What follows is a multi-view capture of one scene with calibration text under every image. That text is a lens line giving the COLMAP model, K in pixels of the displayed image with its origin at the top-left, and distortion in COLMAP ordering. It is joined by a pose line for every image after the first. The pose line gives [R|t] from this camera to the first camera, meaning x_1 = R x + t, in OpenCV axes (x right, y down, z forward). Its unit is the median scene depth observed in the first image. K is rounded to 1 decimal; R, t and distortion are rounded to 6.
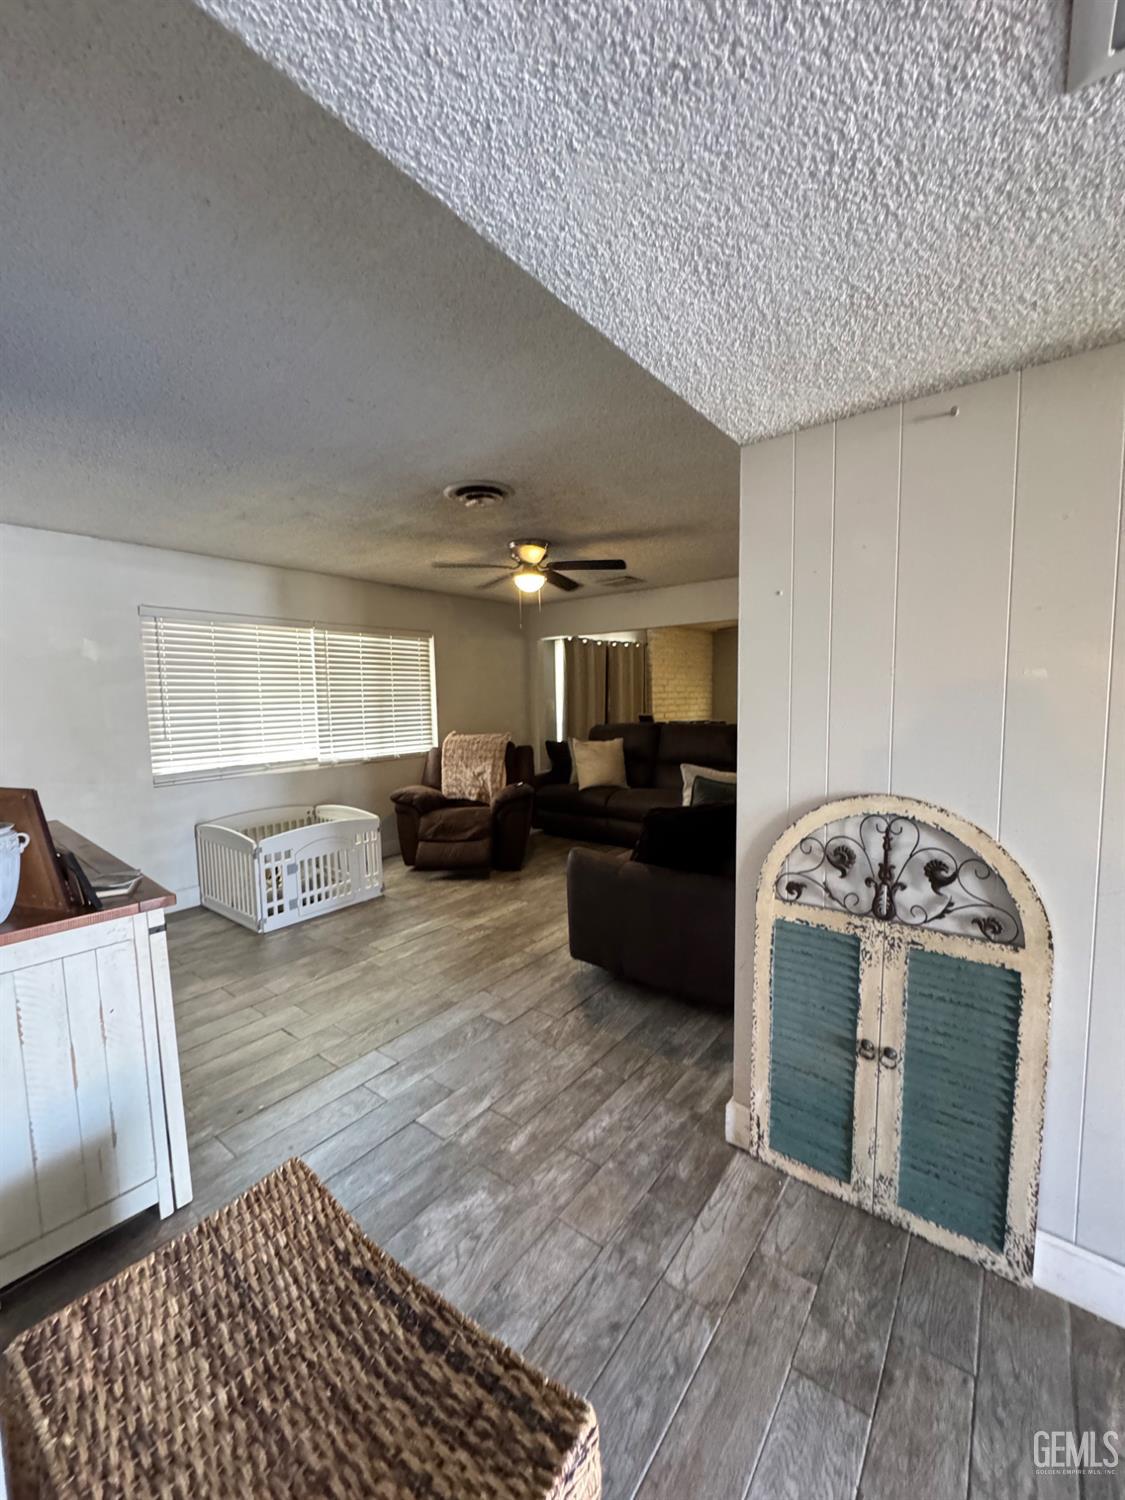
lens RADIAL K [[599.5, 0, 565.0], [0, 599.5, 748.3], [0, 0, 1]] dist [-0.003572, 0.000412]
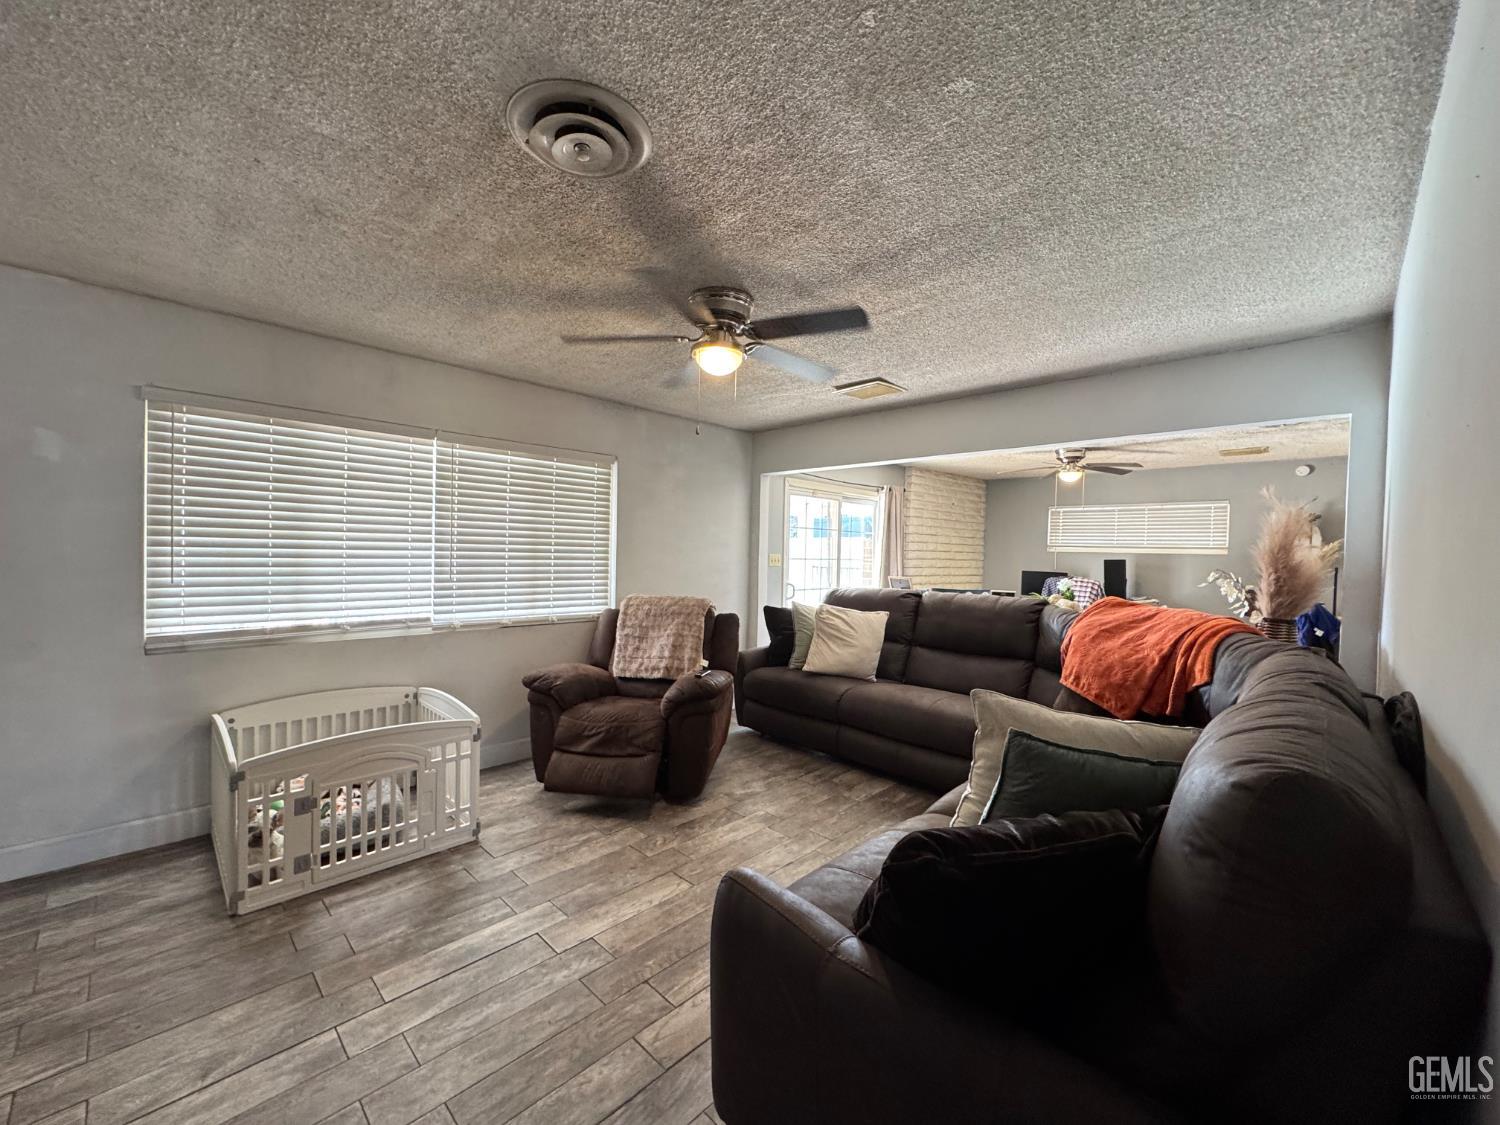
lens RADIAL K [[599.5, 0, 748.1], [0, 599.5, 561.3], [0, 0, 1]] dist [-0.003572, 0.000412]
pose [[0.992274, 0.045698, -0.115341, 0.065122], [-0.053496, 0.996421, -0.065443, -0.038339], [0.111938, 0.071108, 0.991168, 0.499866]]
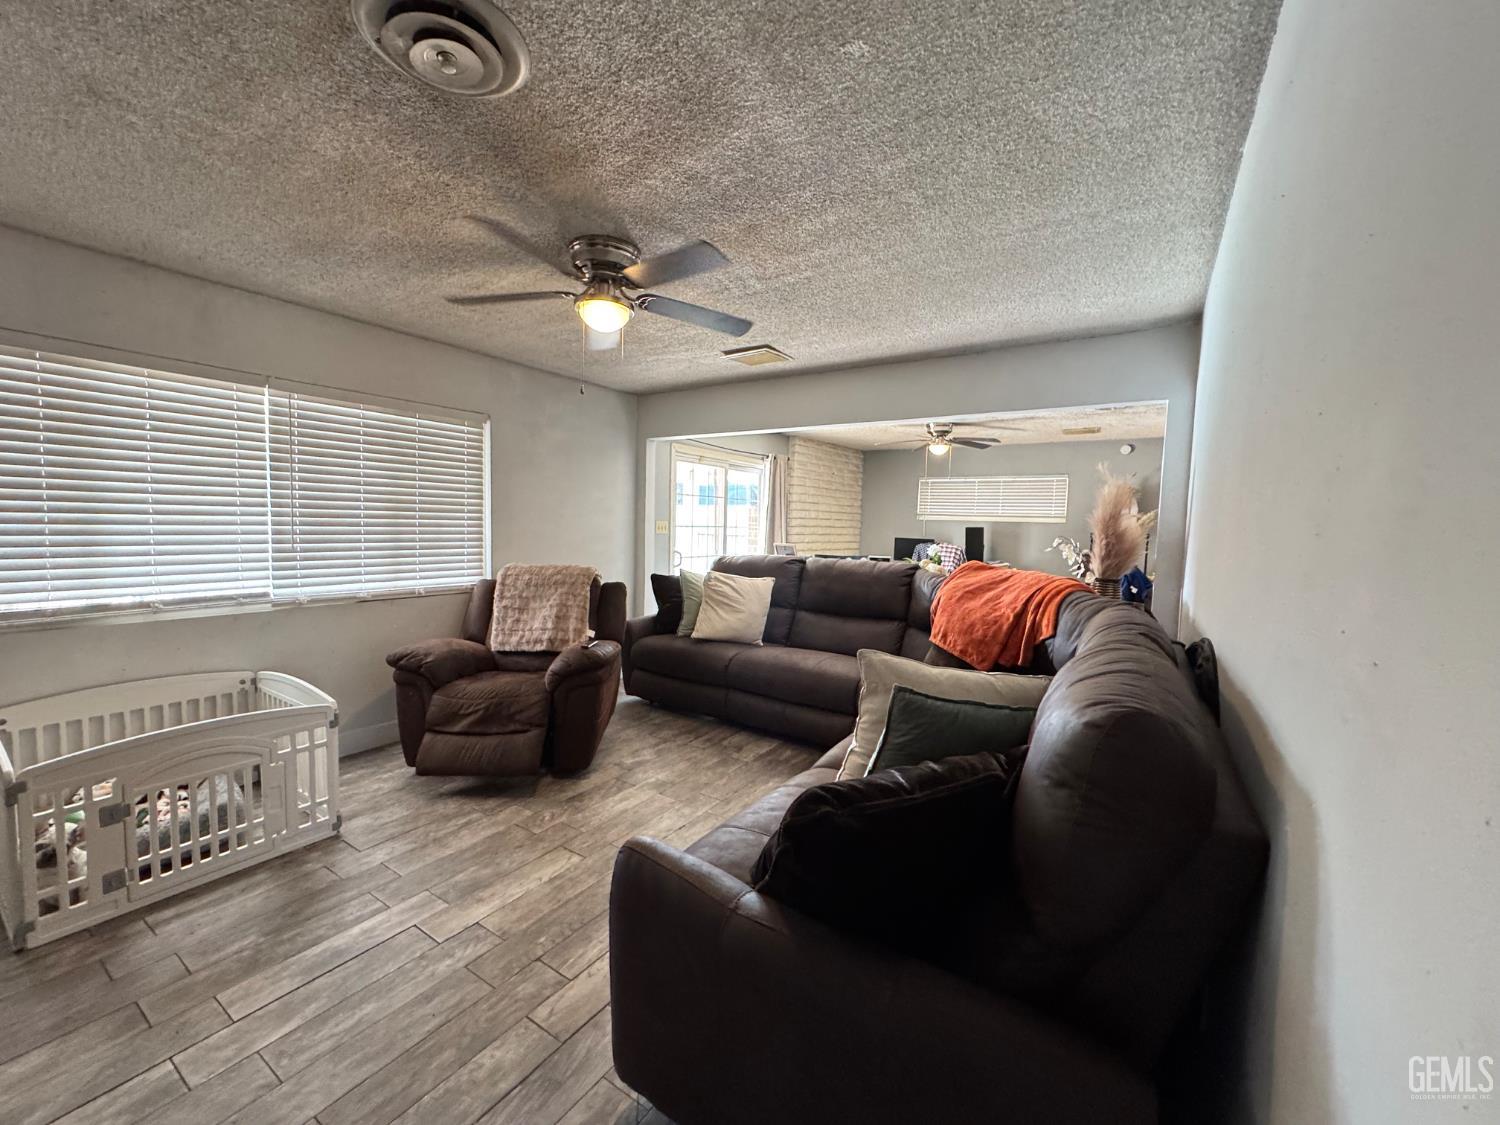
lens RADIAL K [[599.5, 0, 748.1], [0, 599.5, 561.3], [0, 0, 1]] dist [-0.003572, 0.000412]
pose [[0.995952, 0.041418, 0.079776, 0.055513], [-0.039886, 0.998990, -0.020704, -0.037450], [-0.080553, 0.017438, 0.996598, 0.505689]]
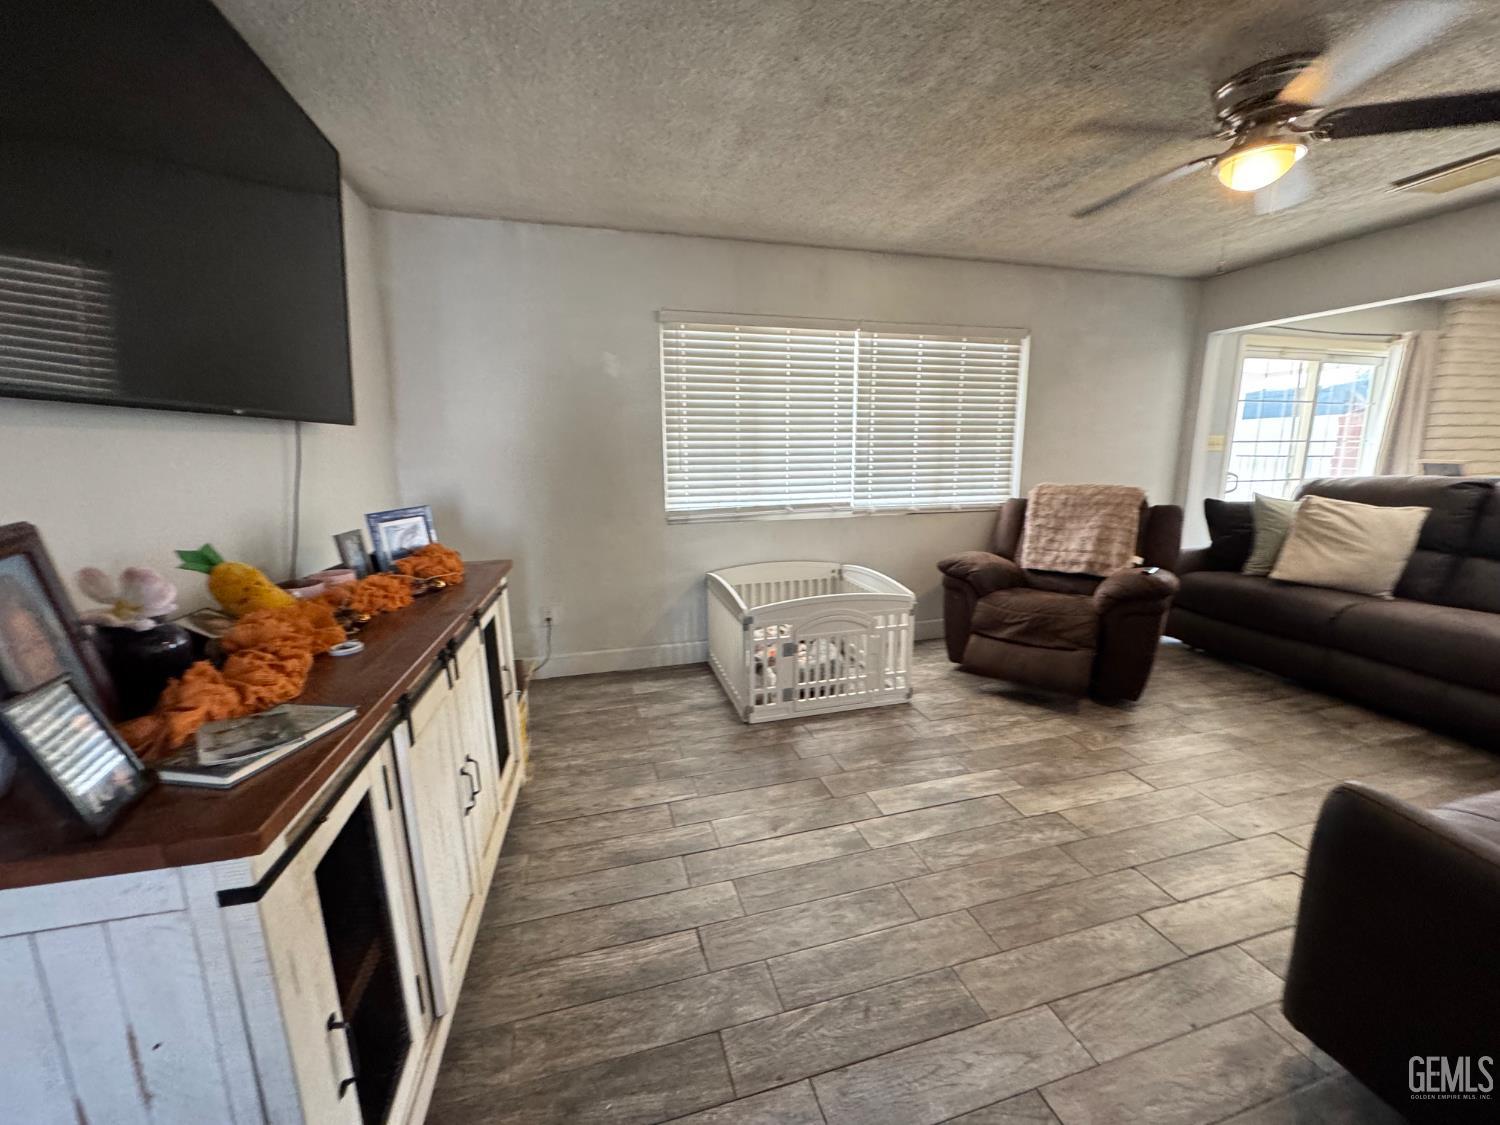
lens RADIAL K [[599.5, 0, 748.1], [0, 599.5, 561.3], [0, 0, 1]] dist [-0.003572, 0.000412]
pose [[0.803300, 0.125531, -0.582195, -0.085239], [-0.059386, 0.989546, 0.131423, -0.005535], [0.592606, -0.070998, 0.802358, 0.437986]]
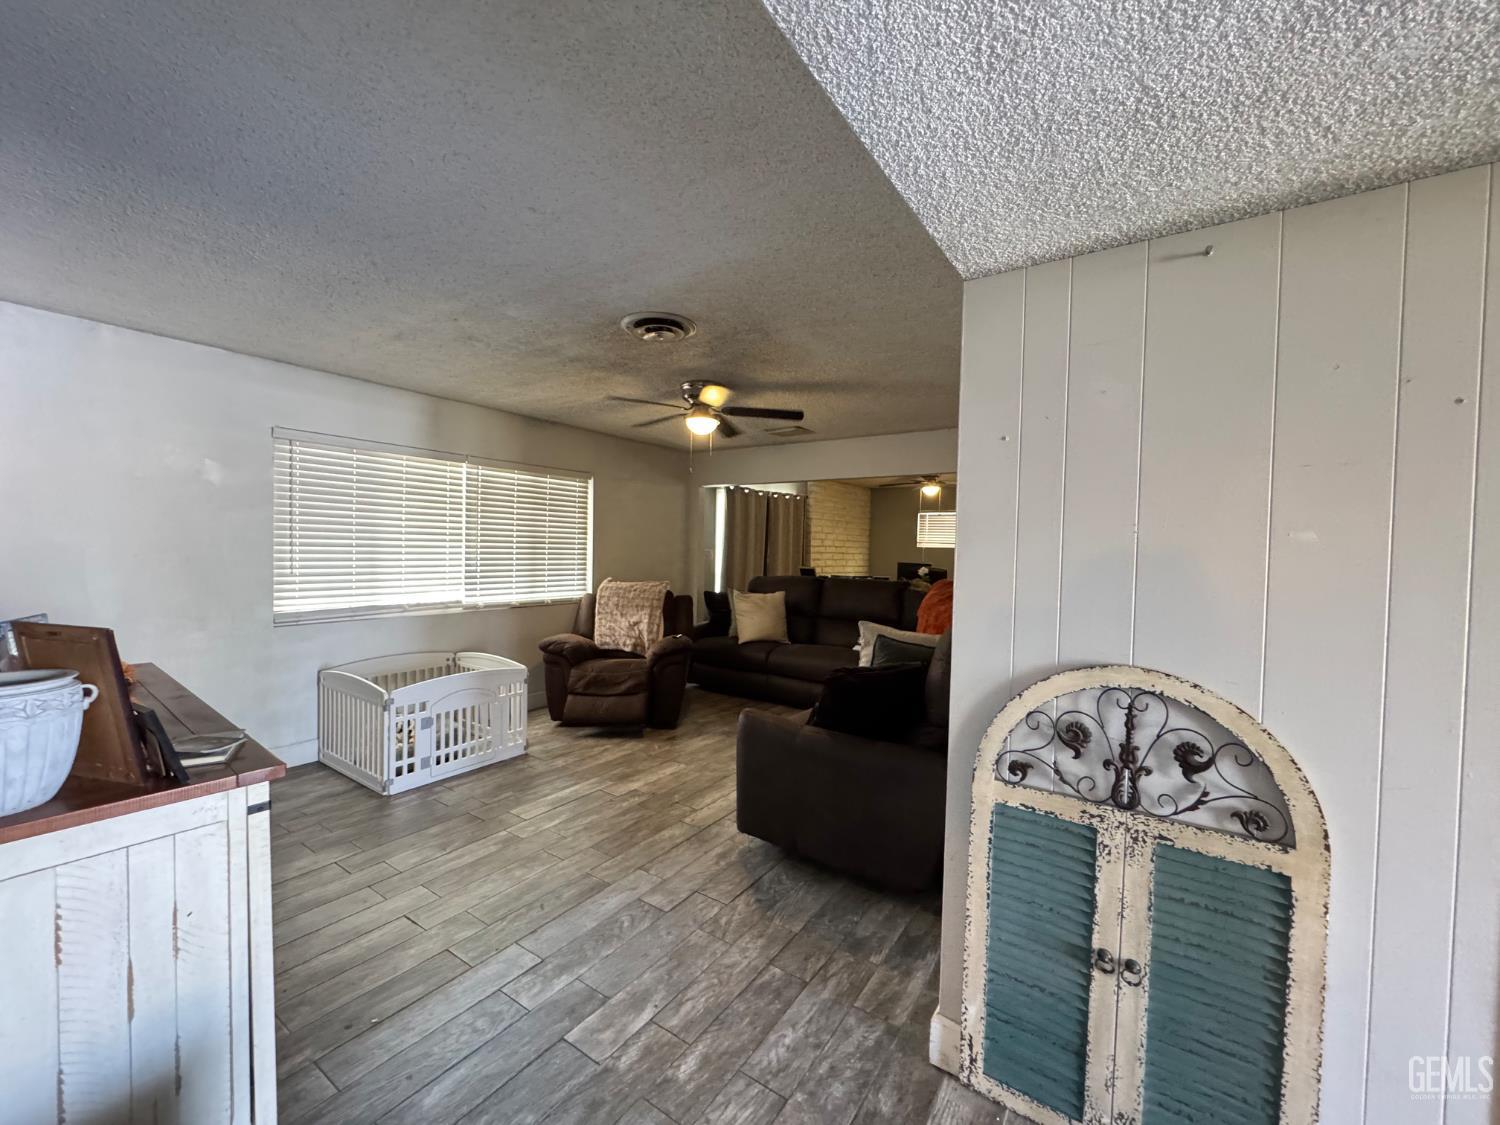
lens RADIAL K [[600.1, 0, 749.8], [0, 600.1, 564.0], [0, 0, 1]] dist [-0.003439, 0.000510]
pose [[0.997392, 0.038937, 0.060771, -0.041063], [-0.035242, 0.997531, -0.060737, 0.000166], [-0.062986, 0.058437, 0.996302, 0.066579]]
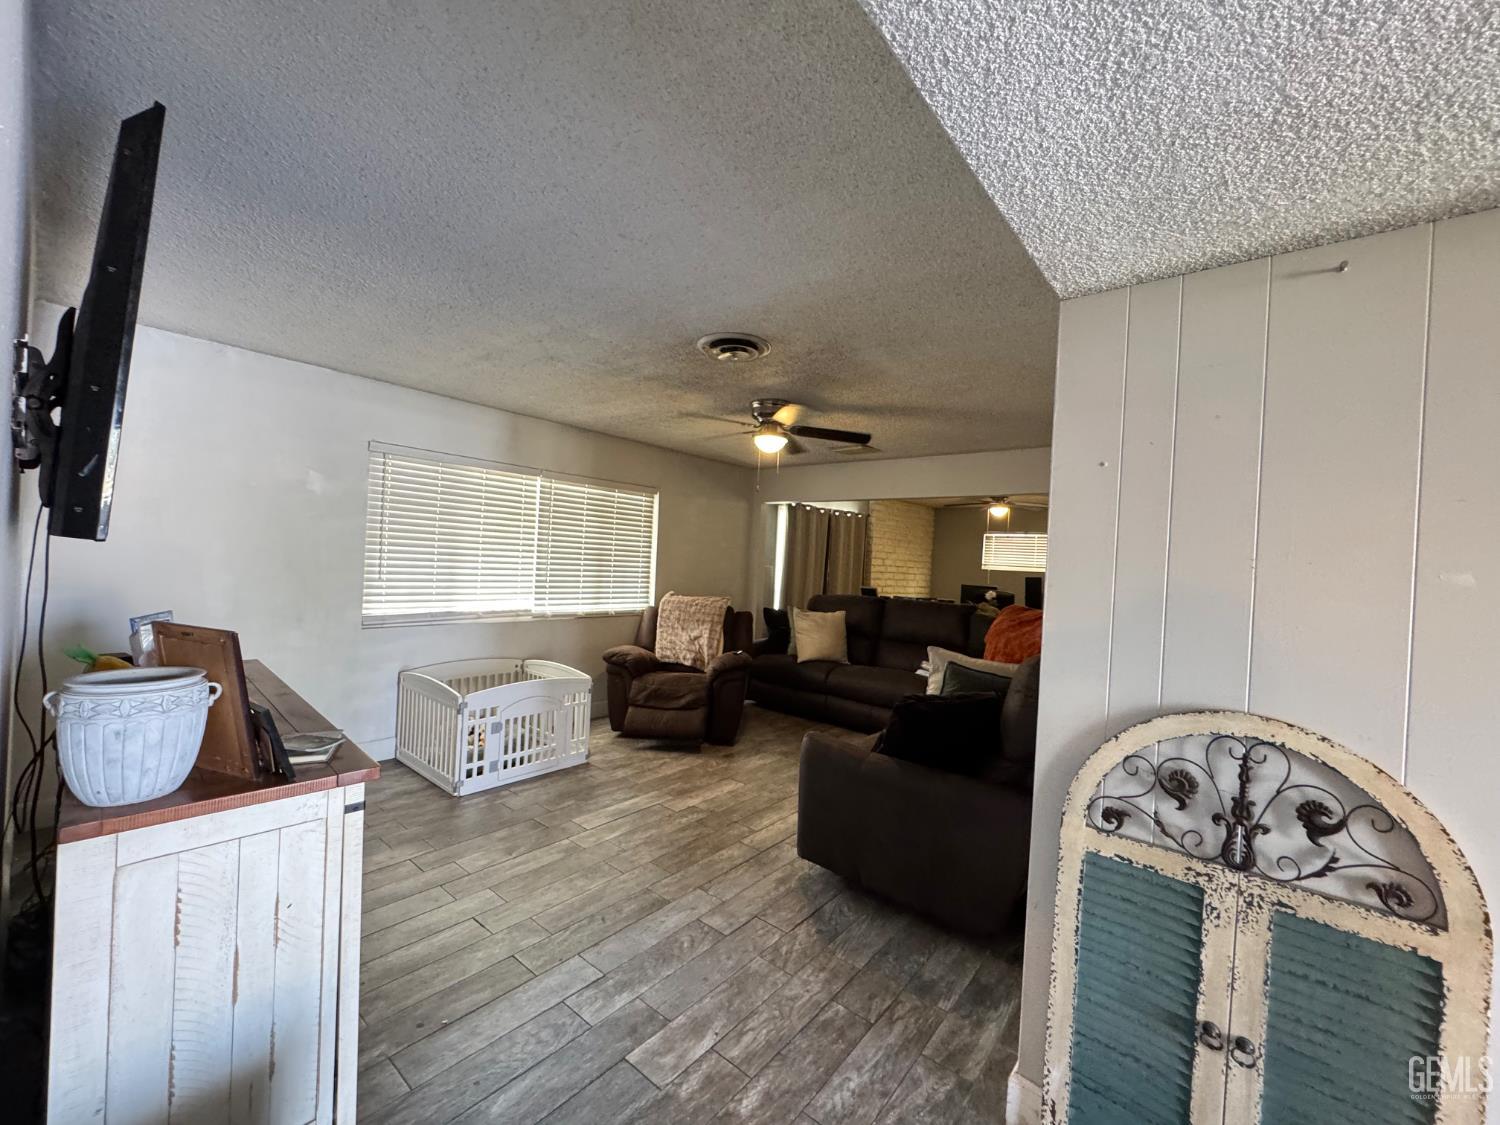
lens RADIAL K [[600.9, 0, 749.9], [0, 600.9, 564.1], [0, 0, 1]] dist [-0.004895, 0.001071]
pose [[0.997123, 0.069077, -0.031220, -0.060673], [-0.071403, 0.994169, -0.080803, -0.004853], [0.025456, 0.082800, 0.996241, 0.071063]]
